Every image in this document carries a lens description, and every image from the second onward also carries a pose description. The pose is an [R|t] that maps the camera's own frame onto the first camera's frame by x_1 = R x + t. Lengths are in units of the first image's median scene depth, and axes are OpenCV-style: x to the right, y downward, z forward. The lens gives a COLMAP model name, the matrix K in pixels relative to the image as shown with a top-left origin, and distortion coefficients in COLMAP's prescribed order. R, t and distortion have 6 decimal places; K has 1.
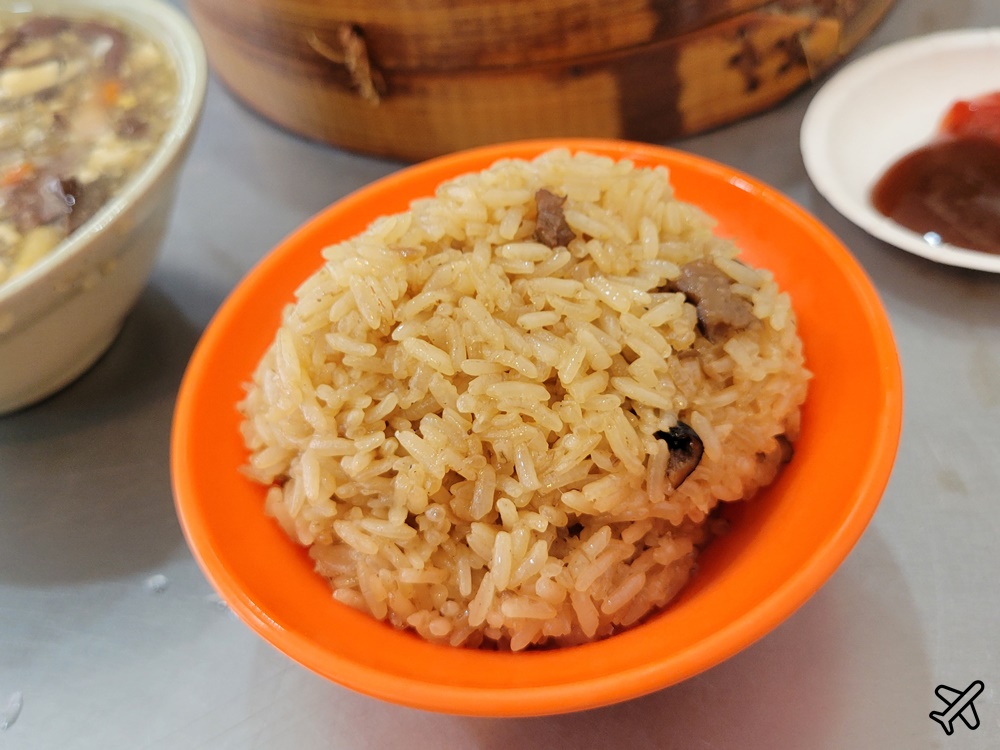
lens RADIAL K [[1156.9, 0, 500.0], [0, 1156.9, 375.0], [0, 0, 1]] dist [-0.015218, -0.014981]
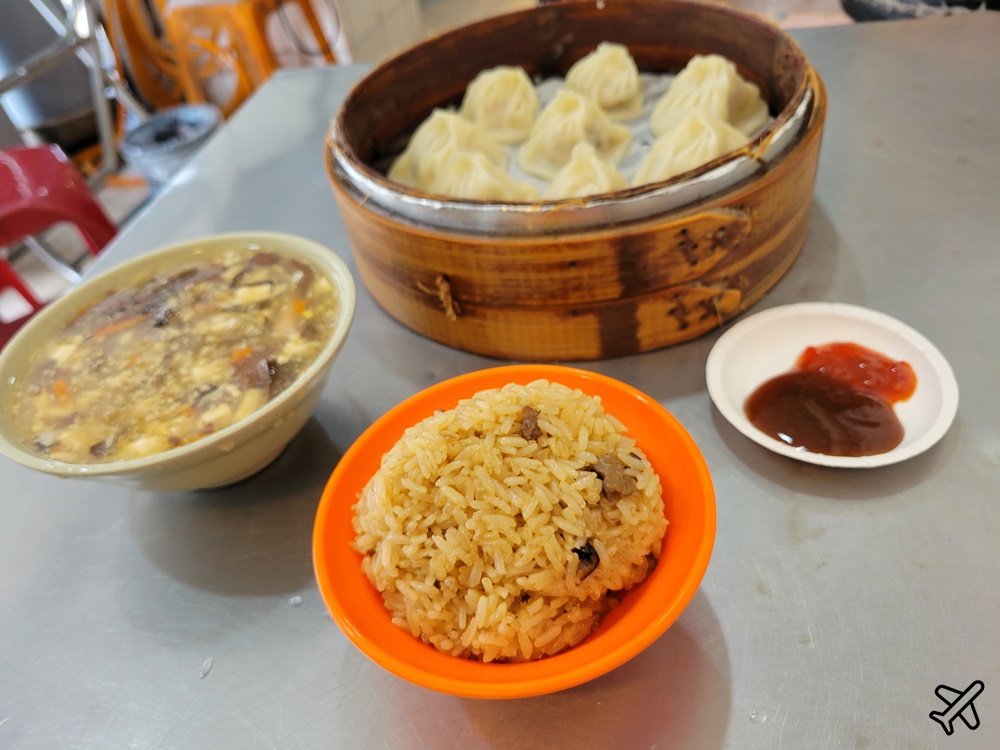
lens RADIAL K [[863.7, 0, 500.0], [0, 863.7, 375.0], [0, 0, 1]] dist [0.002444, 0.003565]
pose [[0.994042, 0.081256, -0.072645, 0.093059], [-0.087356, 0.992530, -0.085168, -0.093552], [0.065182, 0.091006, 0.993715, -0.381057]]
